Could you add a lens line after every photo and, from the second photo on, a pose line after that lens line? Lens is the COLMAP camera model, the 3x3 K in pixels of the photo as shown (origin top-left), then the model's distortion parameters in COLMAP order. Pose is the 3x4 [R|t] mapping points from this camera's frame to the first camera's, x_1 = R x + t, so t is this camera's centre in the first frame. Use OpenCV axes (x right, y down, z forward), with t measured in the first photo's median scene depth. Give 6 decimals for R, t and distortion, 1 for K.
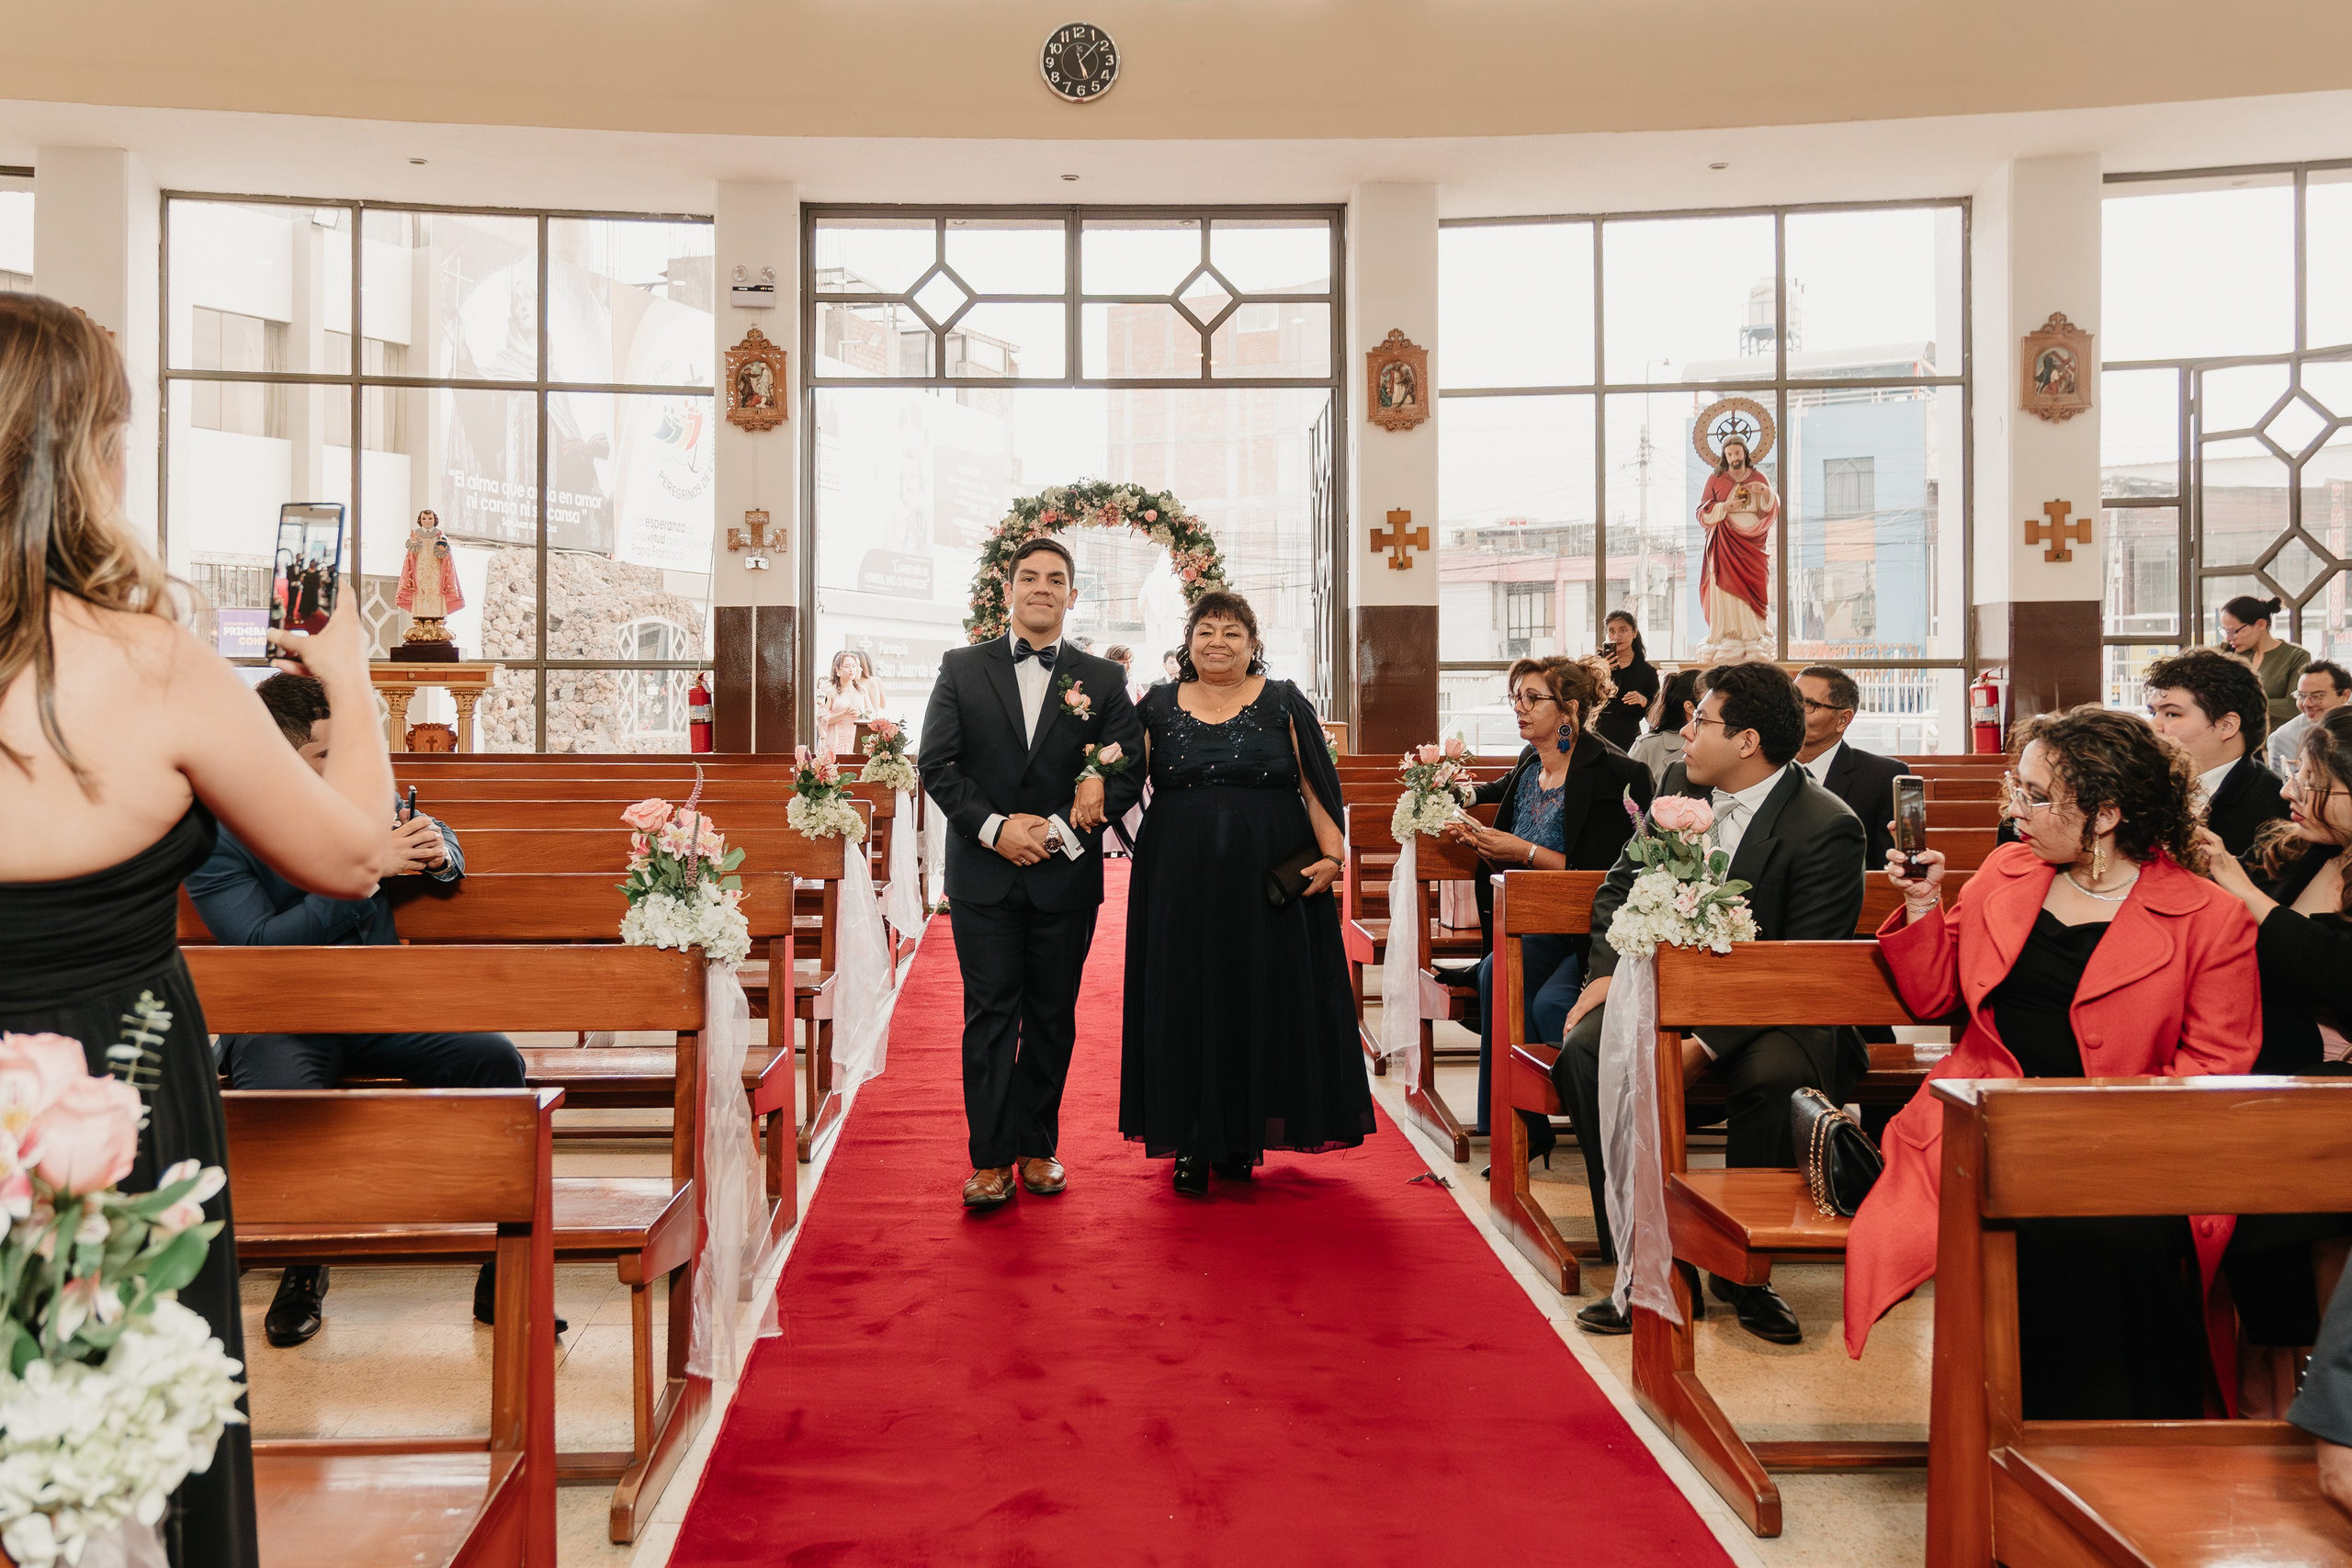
lens RADIAL K [[1966.4, 0, 1080.2], [0, 1966.4, 672.2], [0, 0, 1]] dist [0.012770, 0.020122]
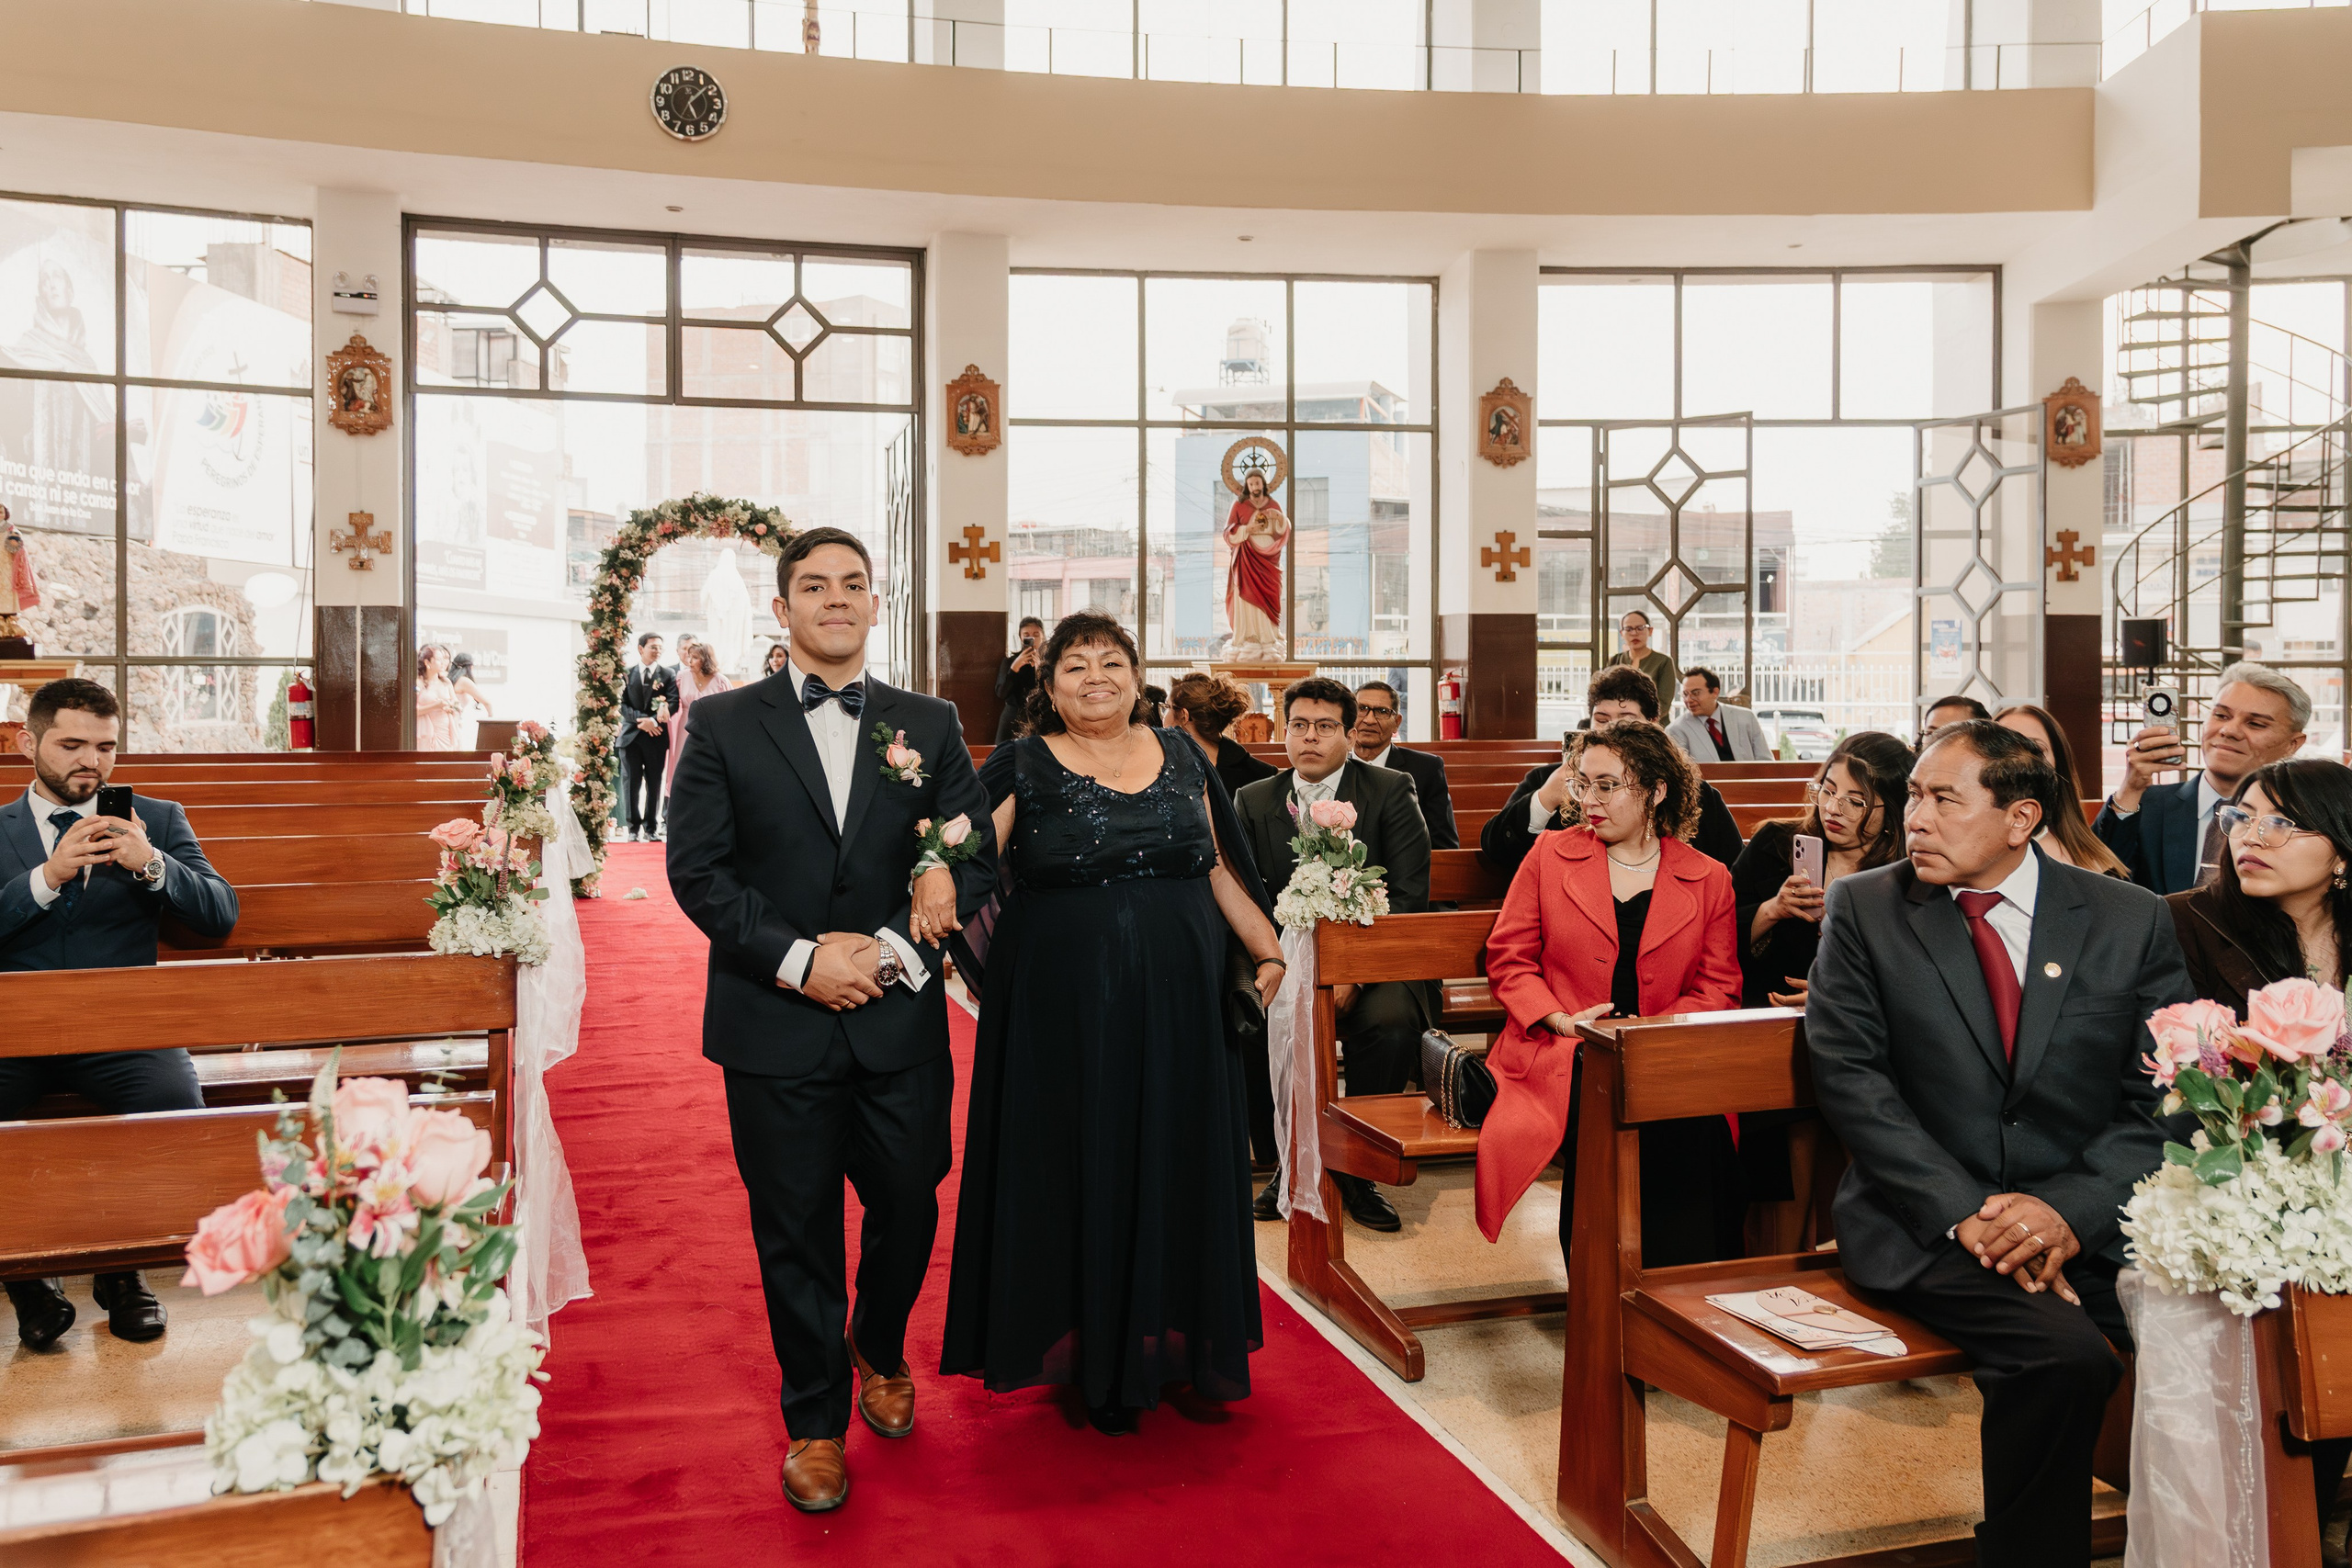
lens RADIAL K [[1810.3, 0, 1100.5], [0, 1810.3, 687.6], [0, 0, 1]] dist [0.014213, 0.022412]
pose [[0.965123, -0.001014, 0.261795, -0.039352], [-0.003459, 0.999856, 0.016627, -0.007669], [-0.261774, -0.016953, 0.964980, -0.018667]]
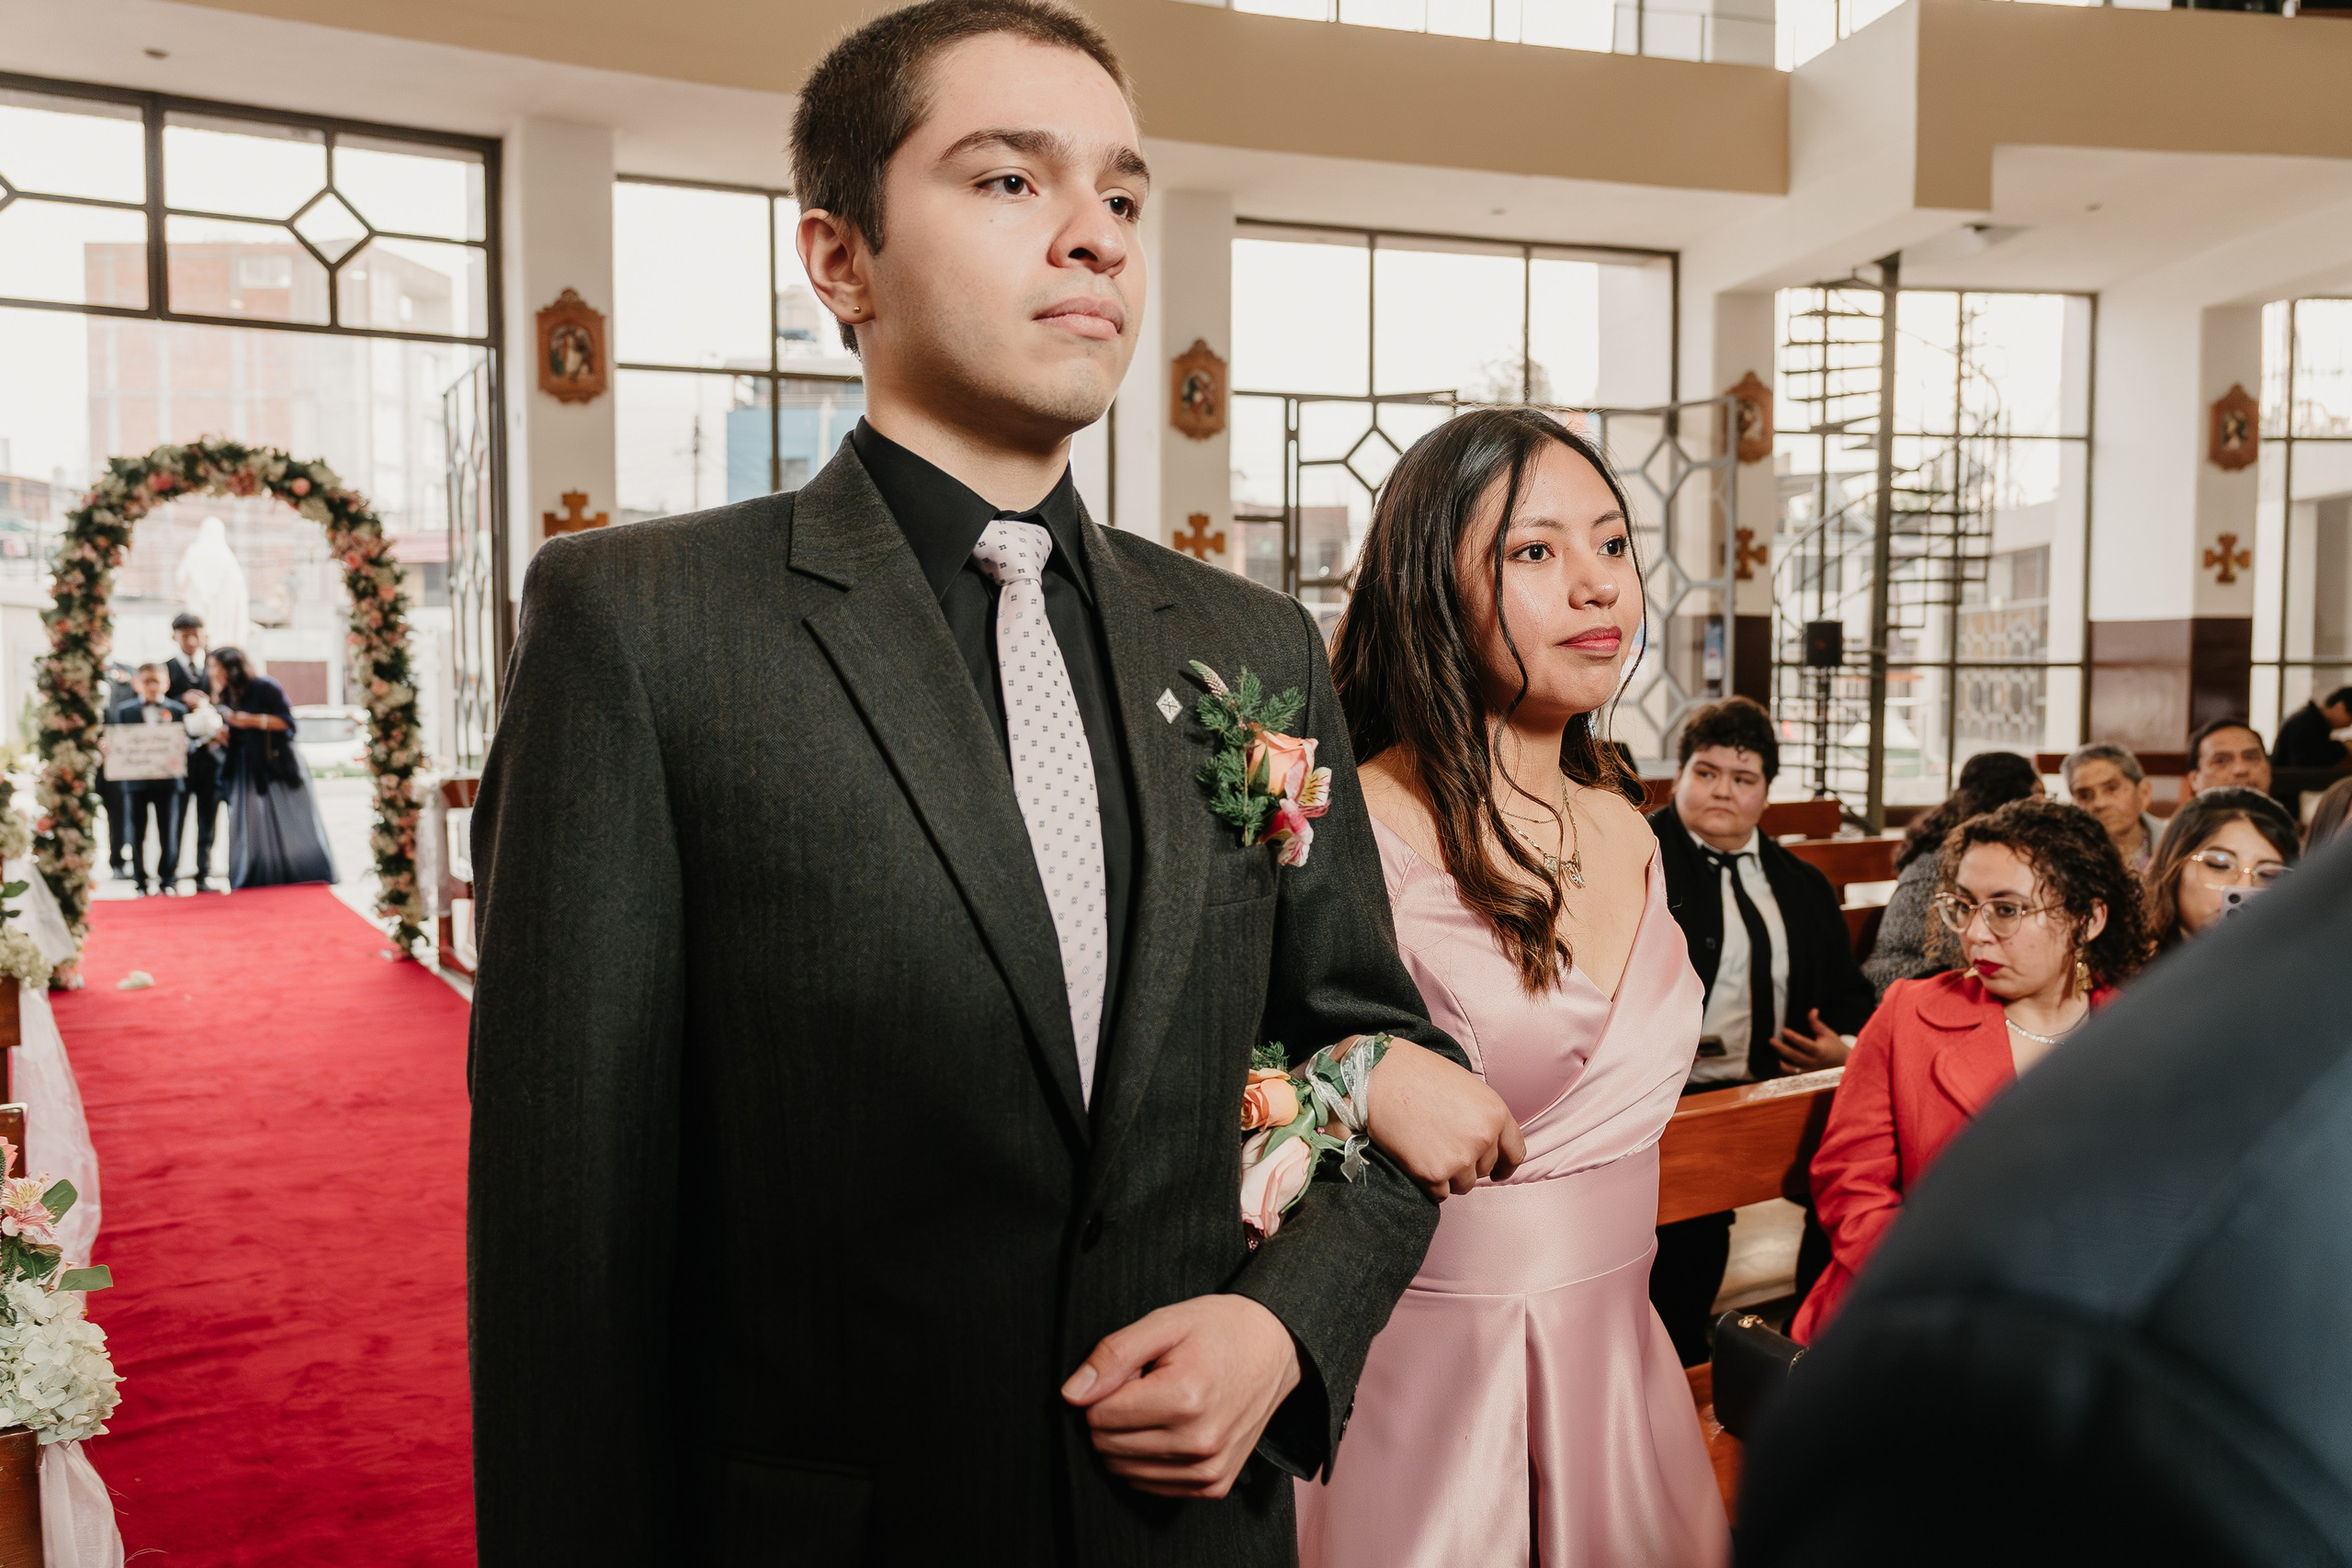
lens RADIAL K [[1828.4, 0, 1173.3], [0, 1828.4, 782.5], [0, 0, 1]] dist [-0.036654, 0.011362]
pose [[0.848223, -0.033746, 0.528563, -0.050846], [-0.006121, 0.997277, 0.073493, -0.012615], [-0.529604, -0.065574, 0.845707, 0.140805]]
